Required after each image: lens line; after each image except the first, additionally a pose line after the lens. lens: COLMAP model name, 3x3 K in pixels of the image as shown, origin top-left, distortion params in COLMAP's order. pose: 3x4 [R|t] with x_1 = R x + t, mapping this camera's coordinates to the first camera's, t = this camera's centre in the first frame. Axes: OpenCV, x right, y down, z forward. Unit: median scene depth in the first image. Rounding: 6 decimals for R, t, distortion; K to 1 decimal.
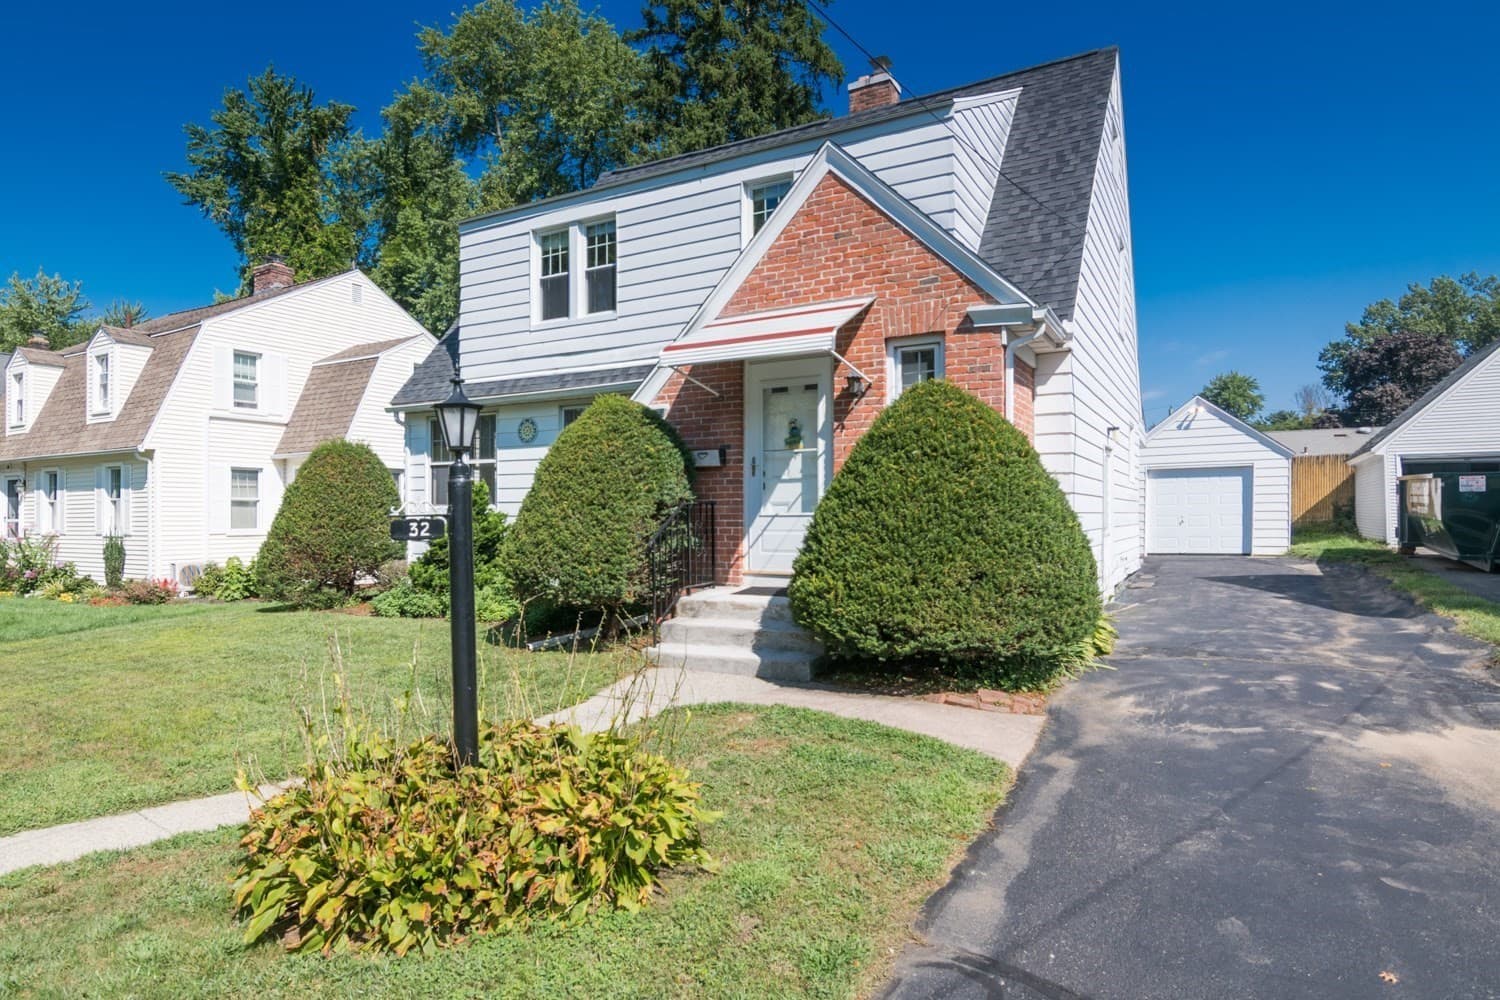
lens RADIAL K [[837.0, 0, 740.3], [0, 837.0, 525.5], [0, 0, 1]] dist [-0.002471, -0.001033]
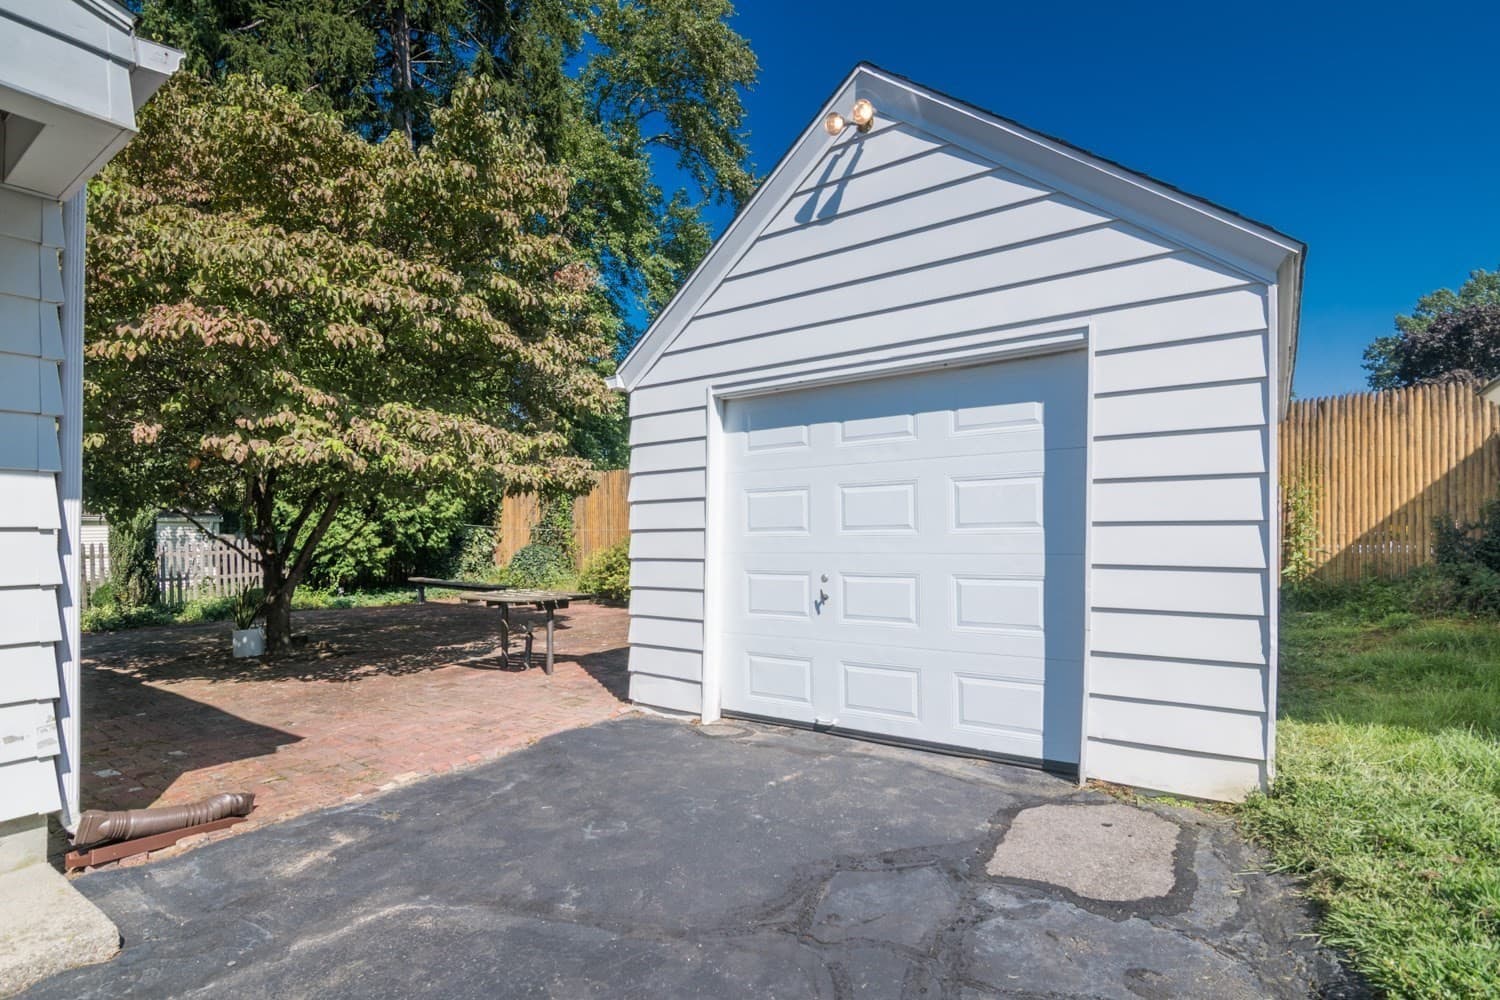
lens RADIAL K [[731.3, 0, 741.3], [0, 731.3, 526.9], [0, 0, 1]] dist [-0.003227, -0.000540]
pose [[0.994990, -0.003101, -0.099929, 0.909079], [0.001743, 0.999905, -0.013680, -0.039656], [0.099962, 0.013438, 0.994900, 1.352307]]
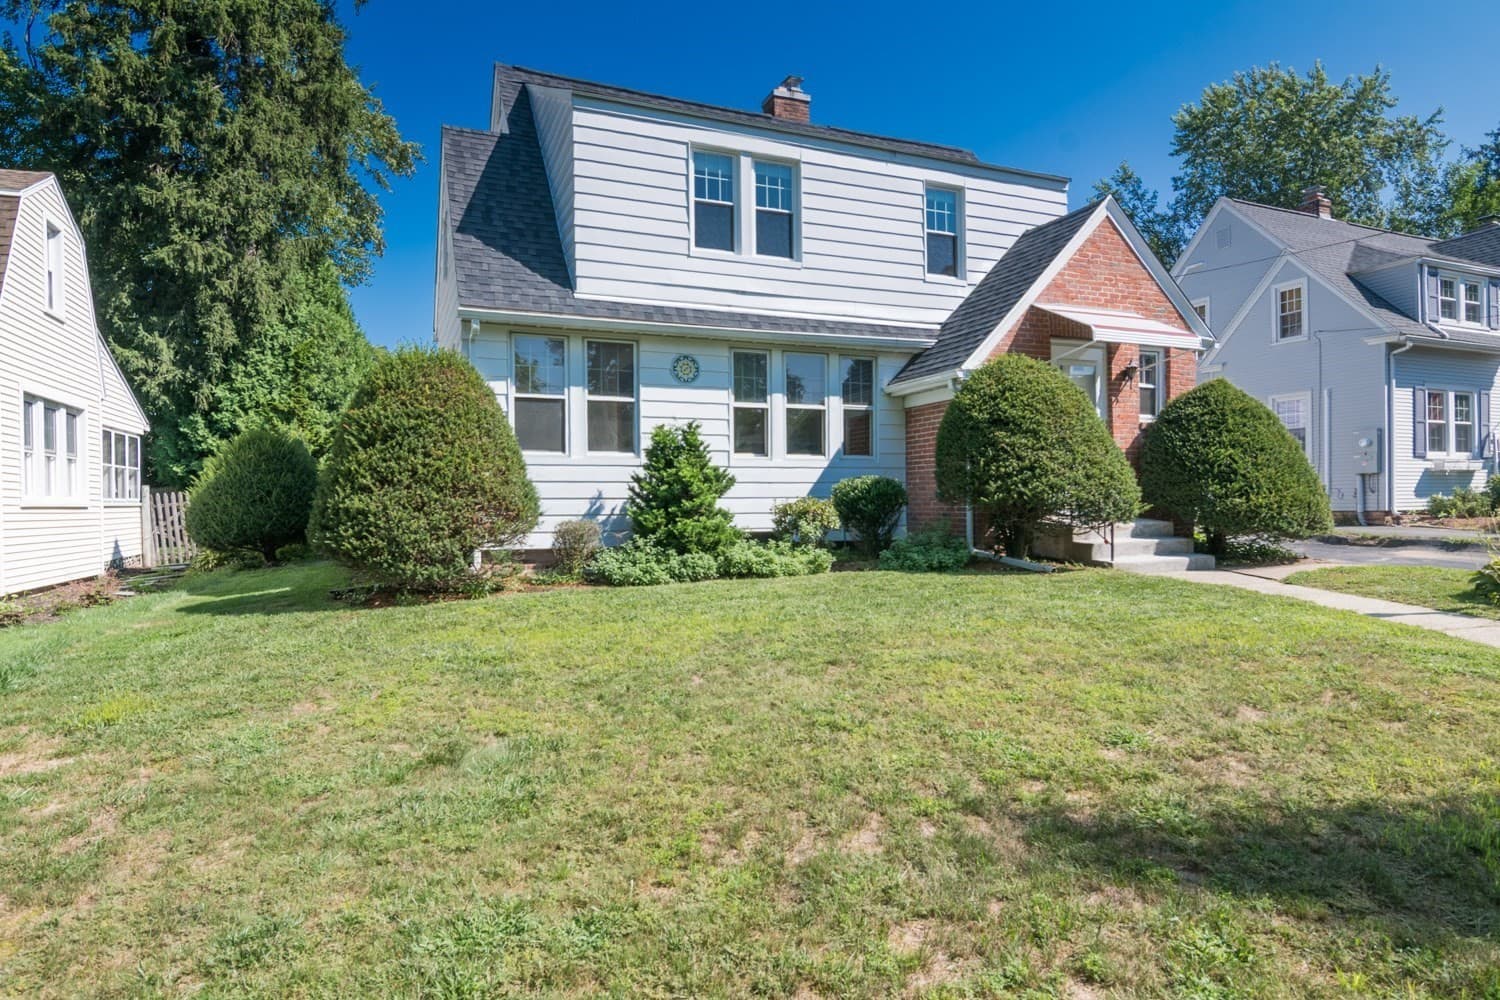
lens RADIAL K [[861.5, 0, 733.0], [0, 861.5, 513.6], [0, 0, 1]] dist [-0.023531, 0.001458]
pose [[0.616397, -0.008754, 0.787387, -0.943980], [0.019643, 0.999798, -0.004262, 0.041436], [-0.787191, 0.018093, 0.616444, 0.423594]]
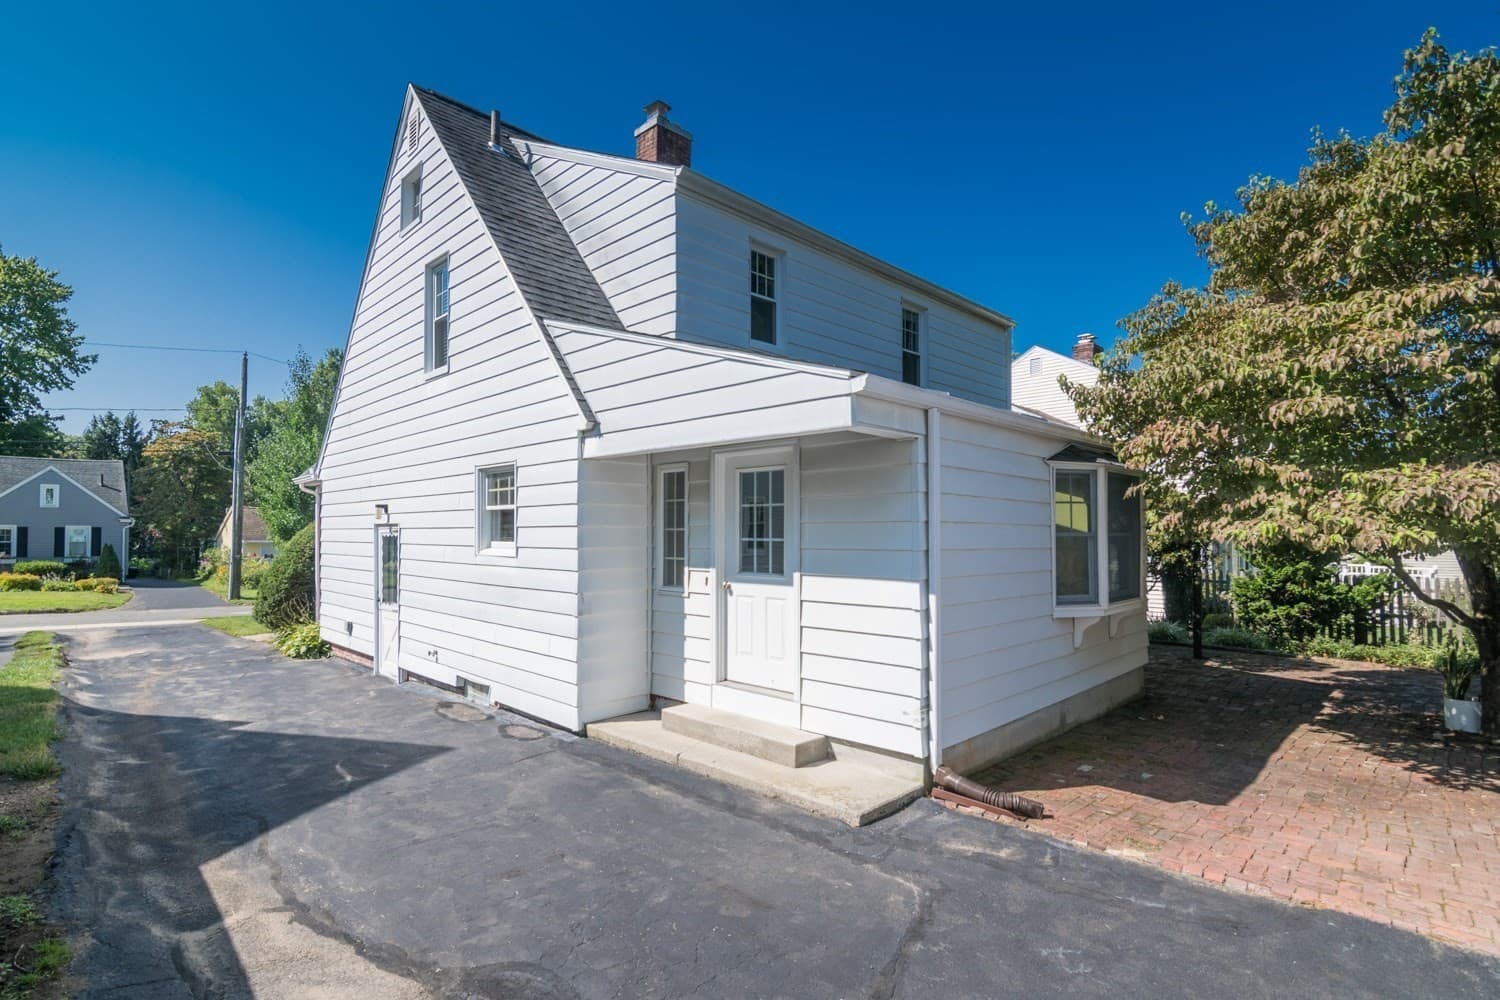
lens RADIAL K [[731.3, 0, 741.3], [0, 731.3, 526.9], [0, 0, 1]] dist [-0.003227, -0.000540]
pose [[-0.256908, -0.008632, -0.966397, 1.174310], [-0.011458, 0.999917, -0.005885, -0.099925], [0.966368, 0.009561, -0.256985, 1.619133]]
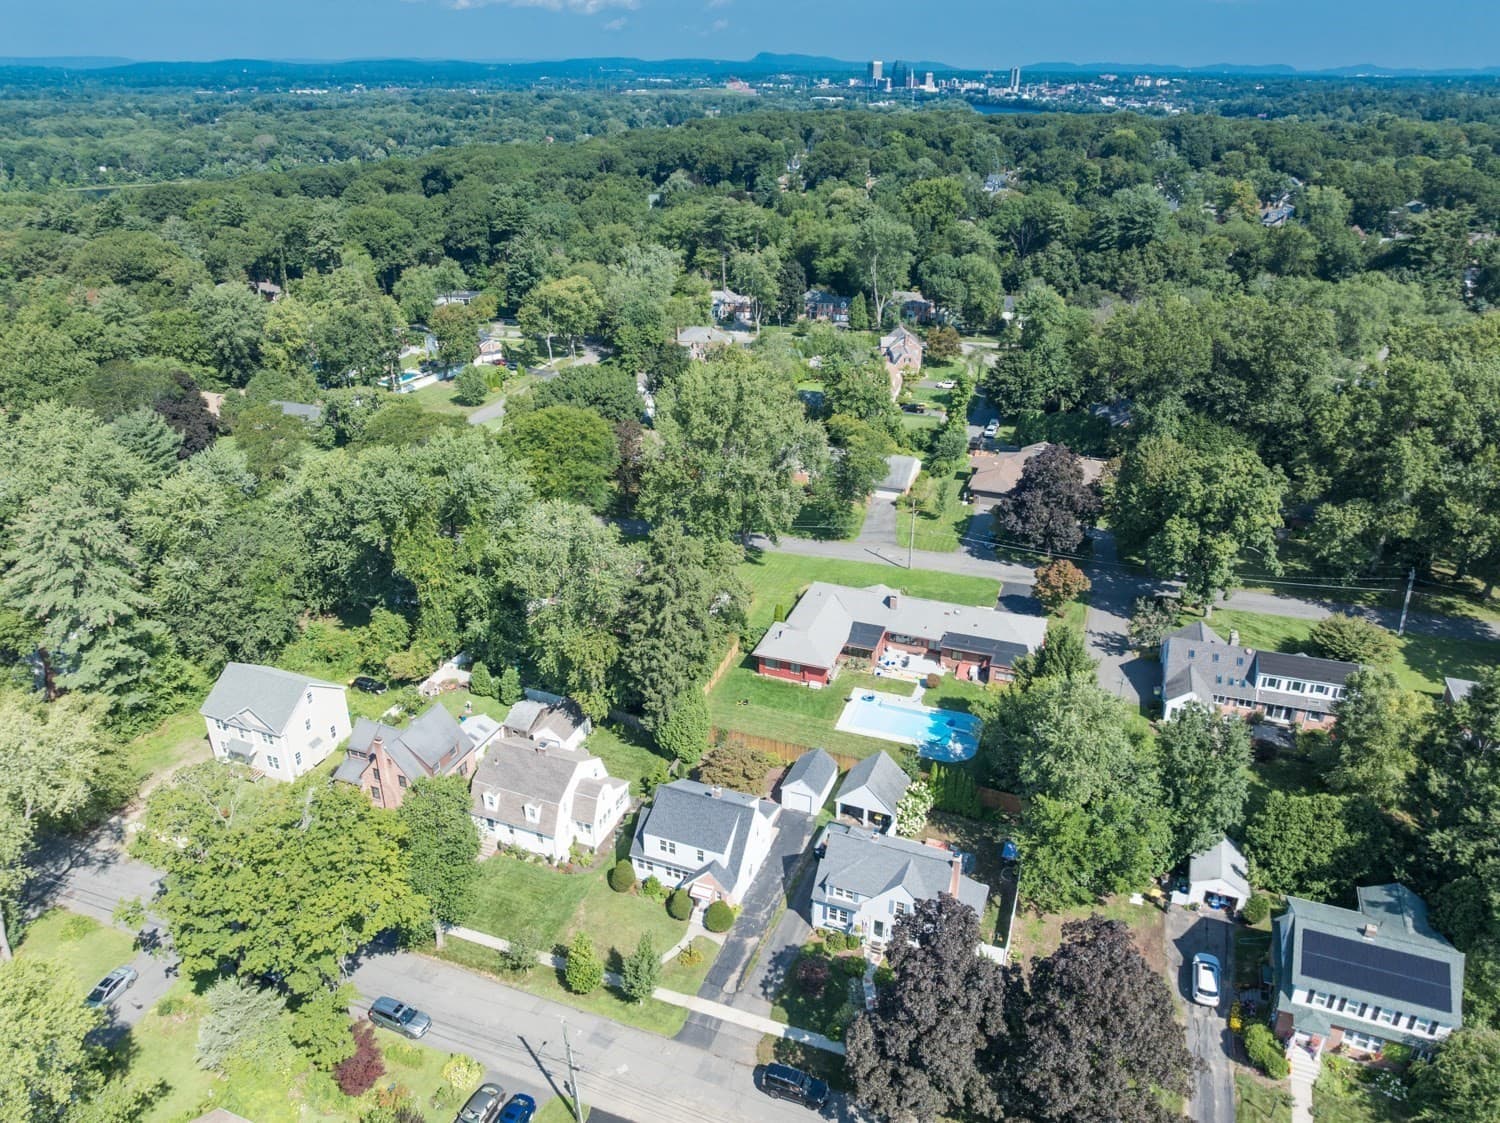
lens RADIAL K [[1057.7, 0, 750.0], [0, 1057.7, 561.5], [0, 0, 1]] dist [-0.048083, 0.018798]
pose [[0.989571, -0.059343, 0.131252, -0.481052], [-0.000614, 0.909448, 0.415818, -5.358742], [-0.144042, -0.411562, 0.899927, -5.121899]]
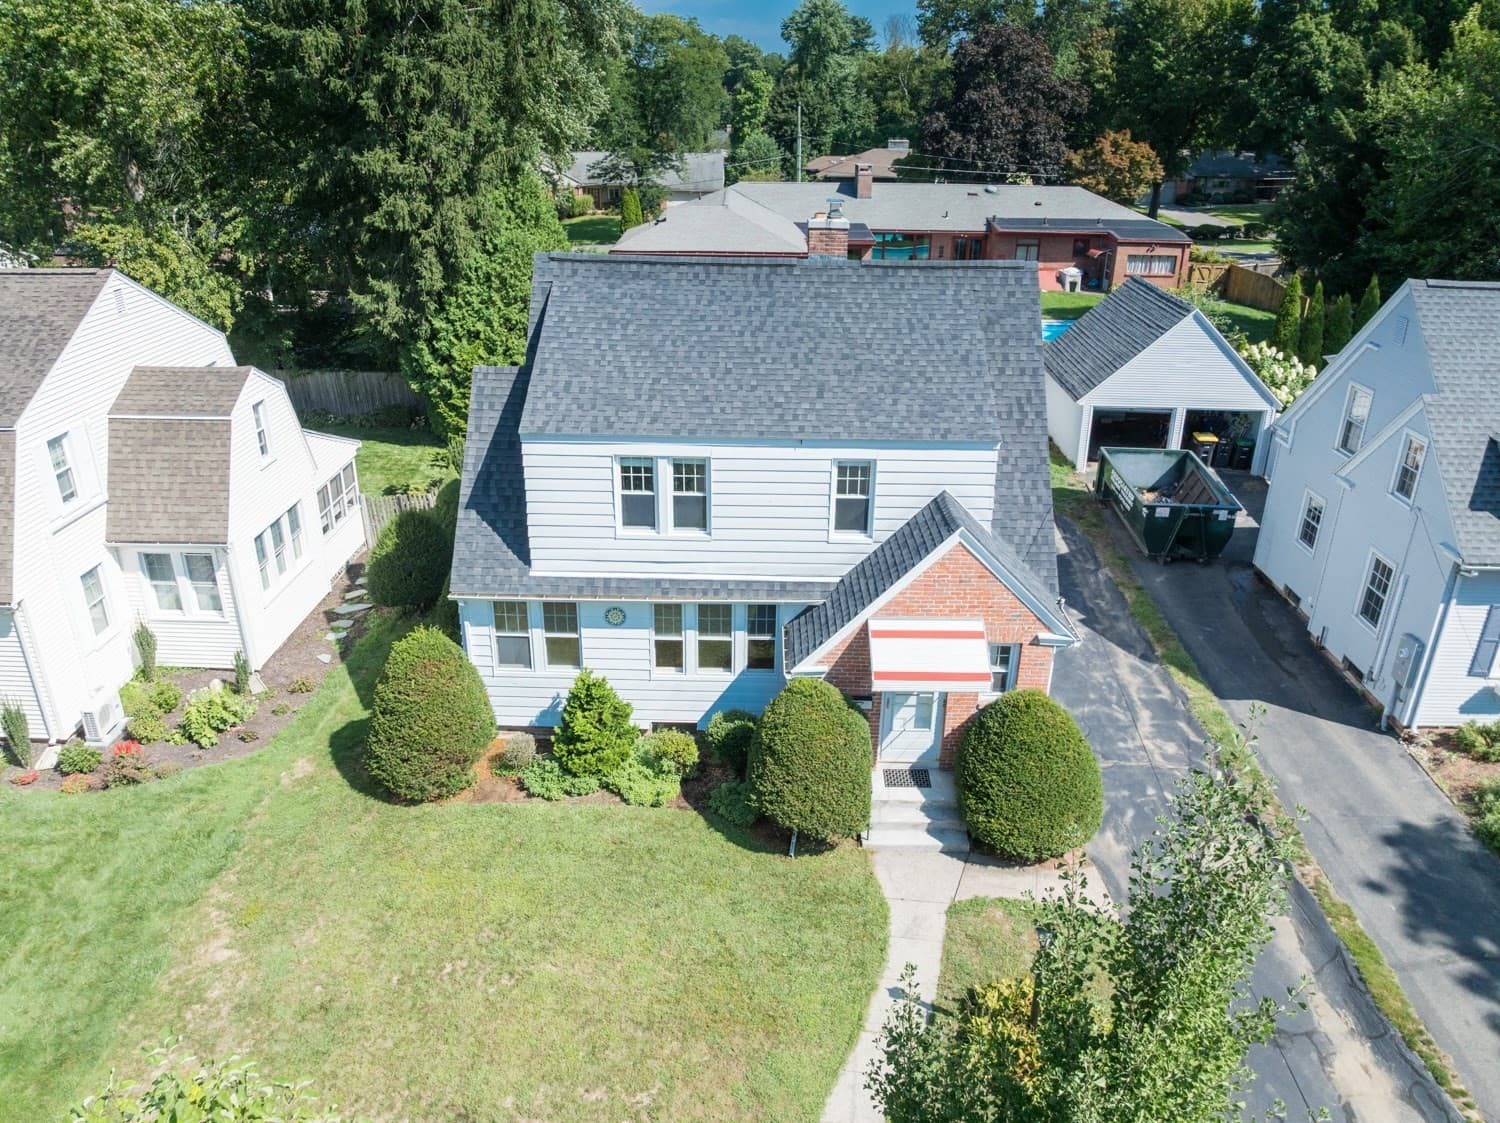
lens RADIAL K [[1057.7, 0, 750.0], [0, 1057.7, 561.5], [0, 0, 1]] dist [-0.048083, 0.018798]
pose [[0.874487, -0.182593, 0.449369, -0.756255], [-0.008028, 0.920865, 0.389799, -0.779141], [-0.484982, -0.344481, 0.803819, -0.264663]]
